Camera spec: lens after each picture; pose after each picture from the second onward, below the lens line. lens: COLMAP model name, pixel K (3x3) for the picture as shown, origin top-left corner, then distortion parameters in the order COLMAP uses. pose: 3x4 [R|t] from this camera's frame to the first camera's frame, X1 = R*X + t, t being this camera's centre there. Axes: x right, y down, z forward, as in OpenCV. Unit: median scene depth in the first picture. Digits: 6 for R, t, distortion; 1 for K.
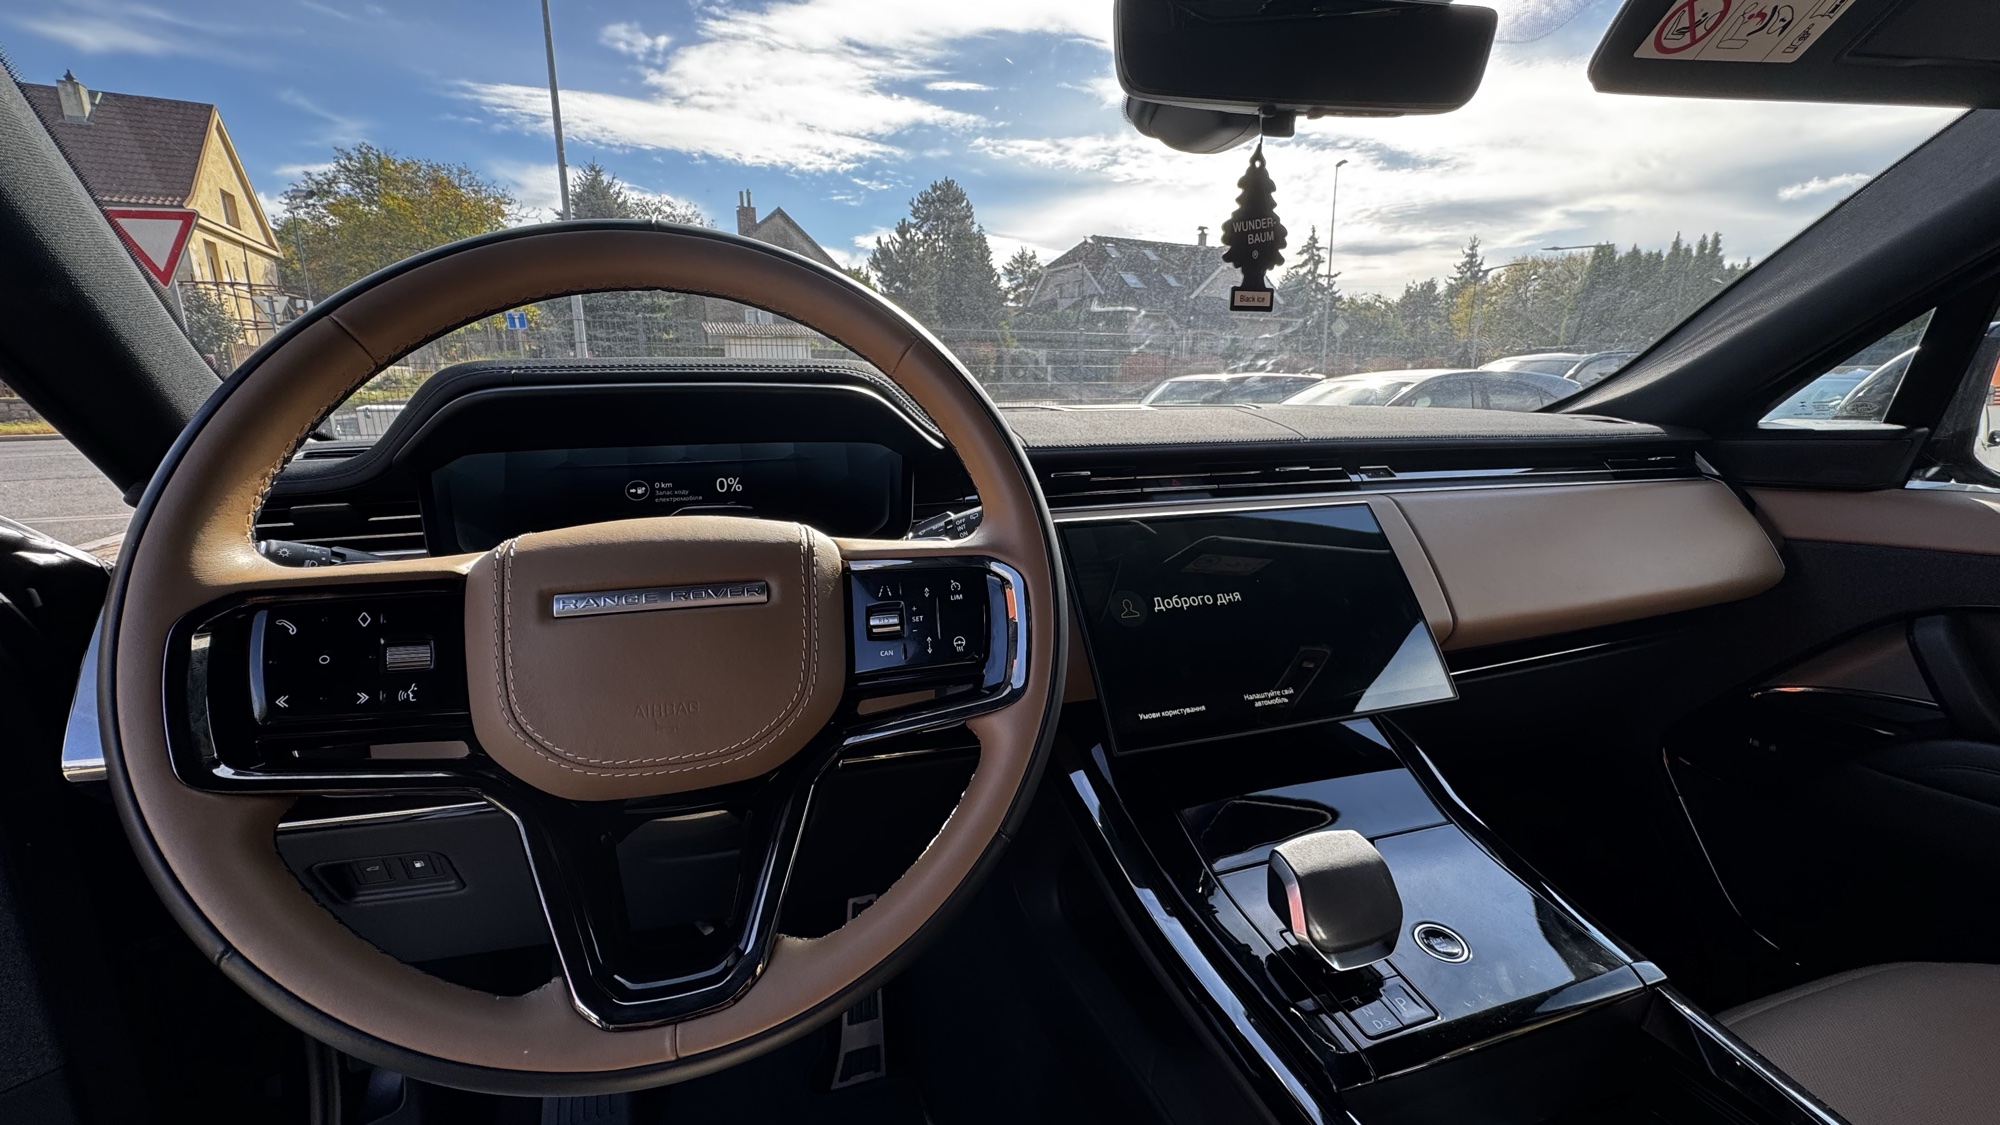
lens RADIAL K [[796.3, 0, 1000.0], [0, 796.3, 562.5], [0, 0, 1]] dist [-0.000282, 0.000447]
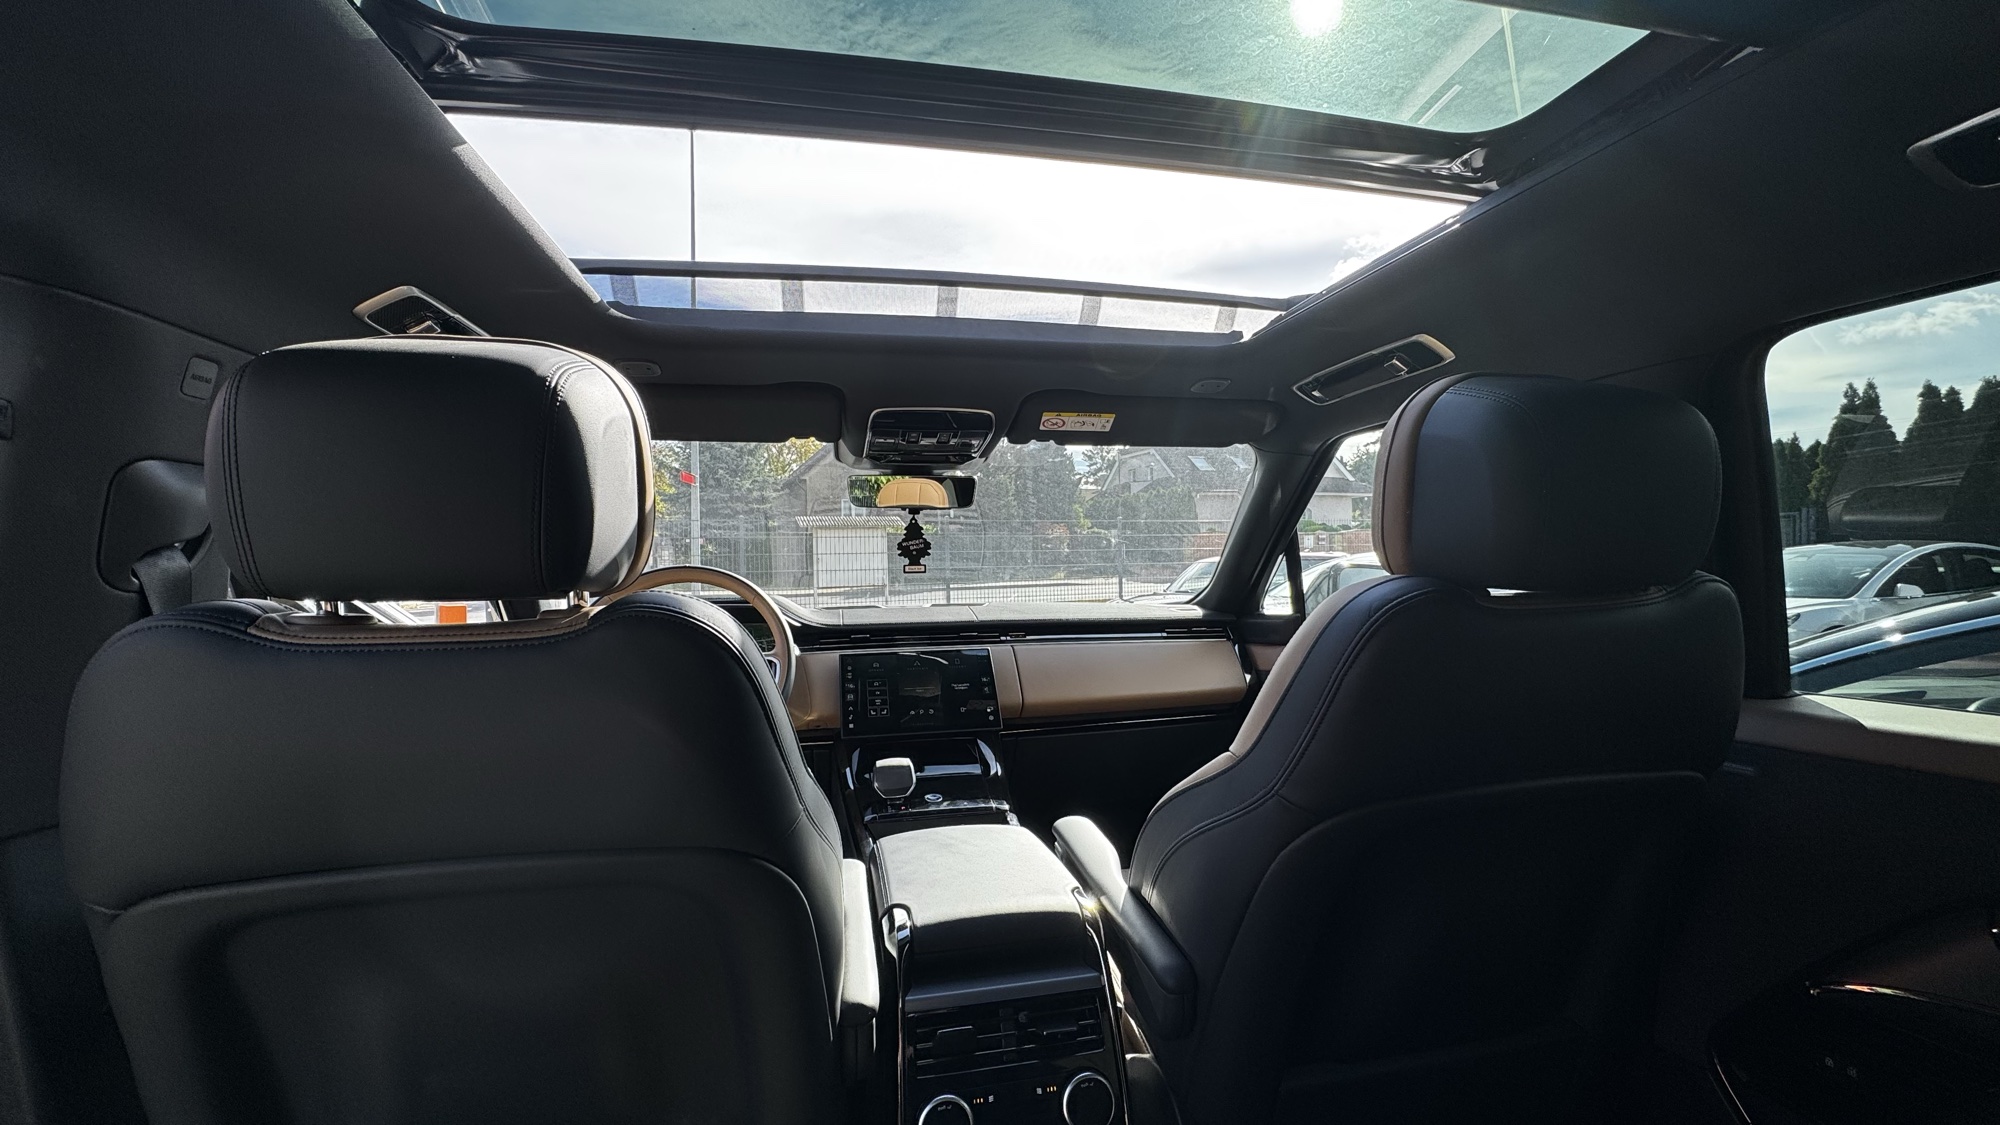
lens RADIAL K [[796.3, 0, 1000.0], [0, 796.3, 562.5], [0, 0, 1]] dist [-0.000282, 0.000447]
pose [[0.994207, -0.012205, -0.106789, 0.814193], [-0.011287, 0.976185, -0.216647, 0.197674], [0.106890, 0.216598, 0.970392, -1.405826]]
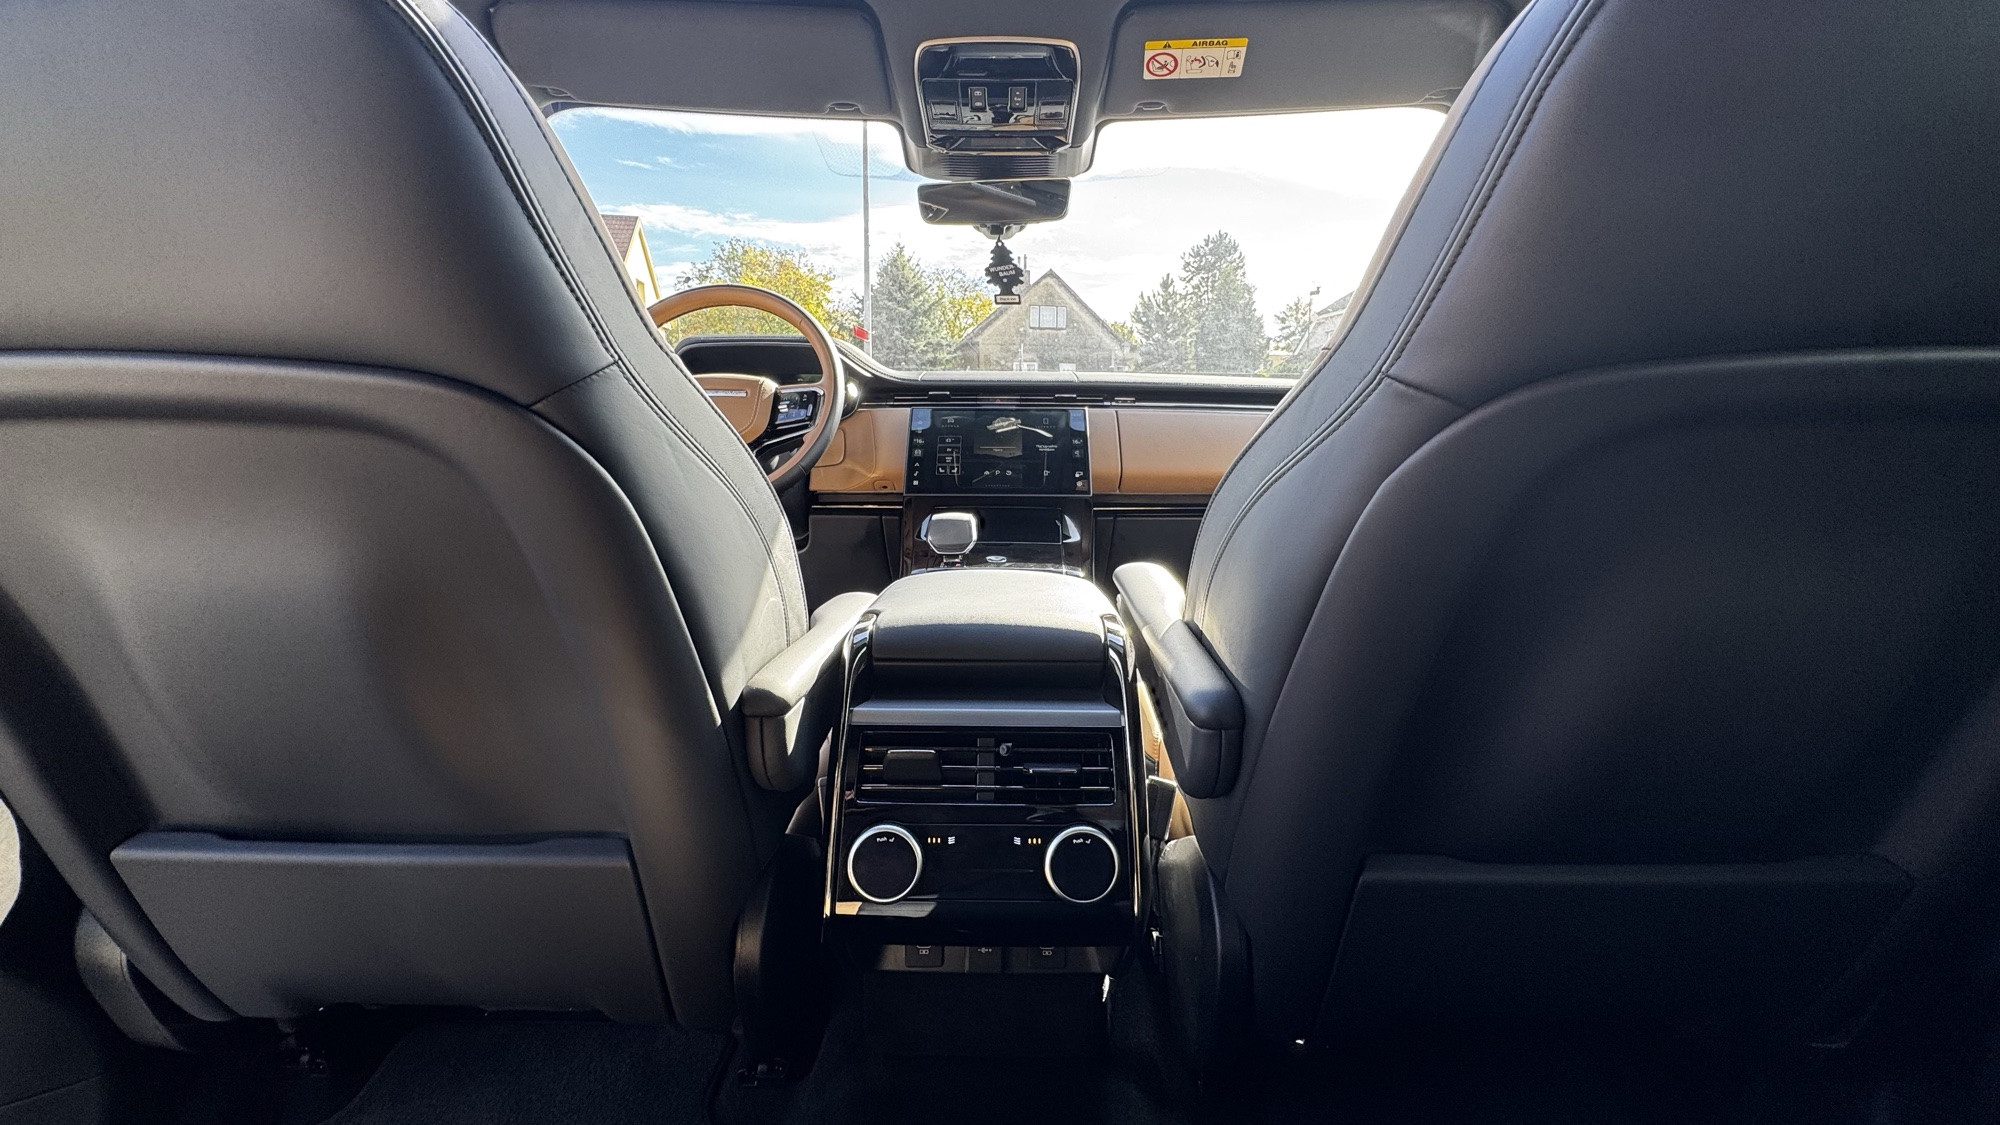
lens RADIAL K [[796.3, 0, 1000.0], [0, 796.3, 562.5], [0, 0, 1]] dist [-0.000282, 0.000447]
pose [[0.948222, 0.059542, -0.311978, 0.974423], [-0.078549, 0.995720, -0.048703, 0.444600], [0.307743, 0.070687, 0.948840, -0.946318]]
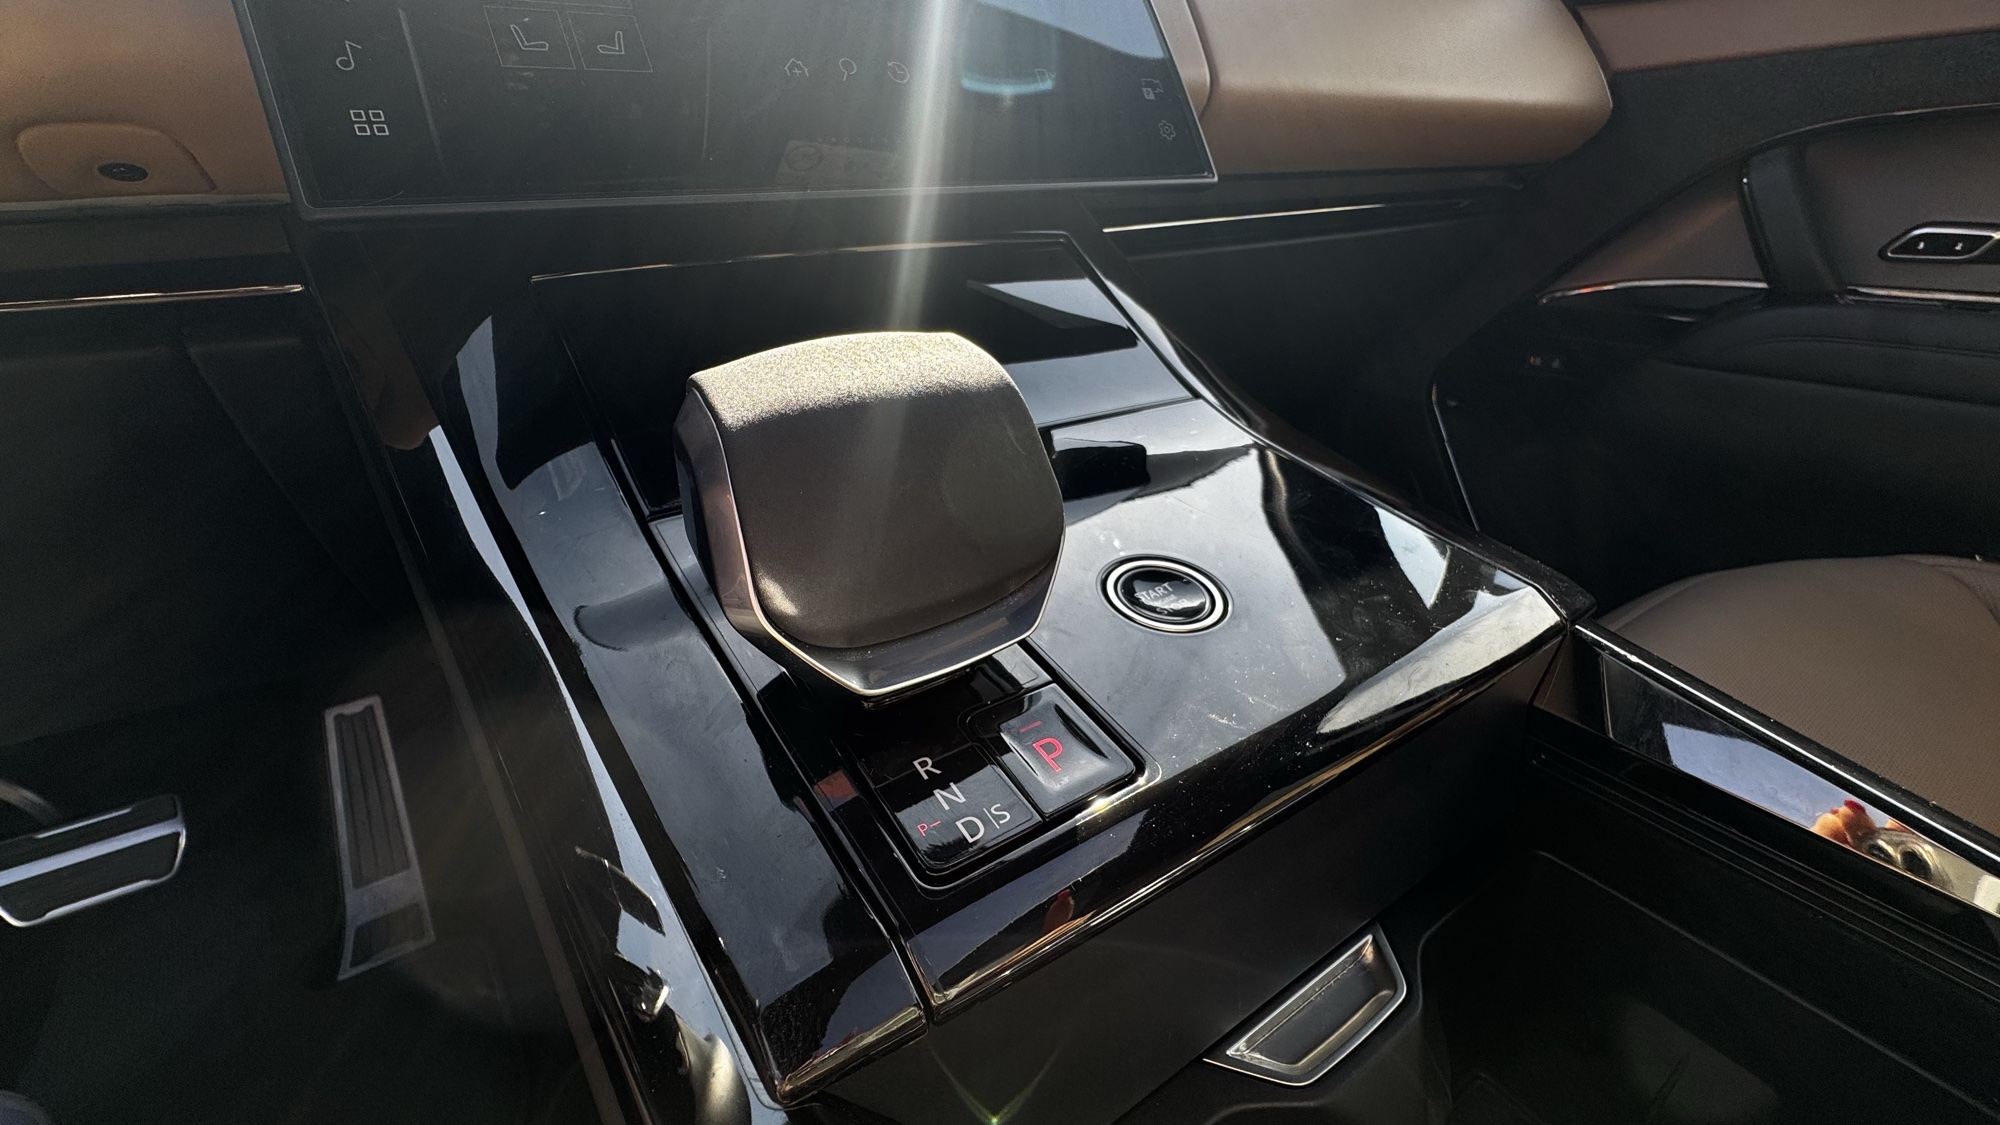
lens RADIAL K [[796.3, 0, 1000.0], [0, 796.3, 562.5], [0, 0, 1]] dist [-0.000282, 0.000447]
pose [[0.964023, -0.117887, 0.238250, 0.280171], [0.049691, 0.960403, 0.274149, 0.256845], [-0.261135, -0.252447, 0.931708, 0.479016]]
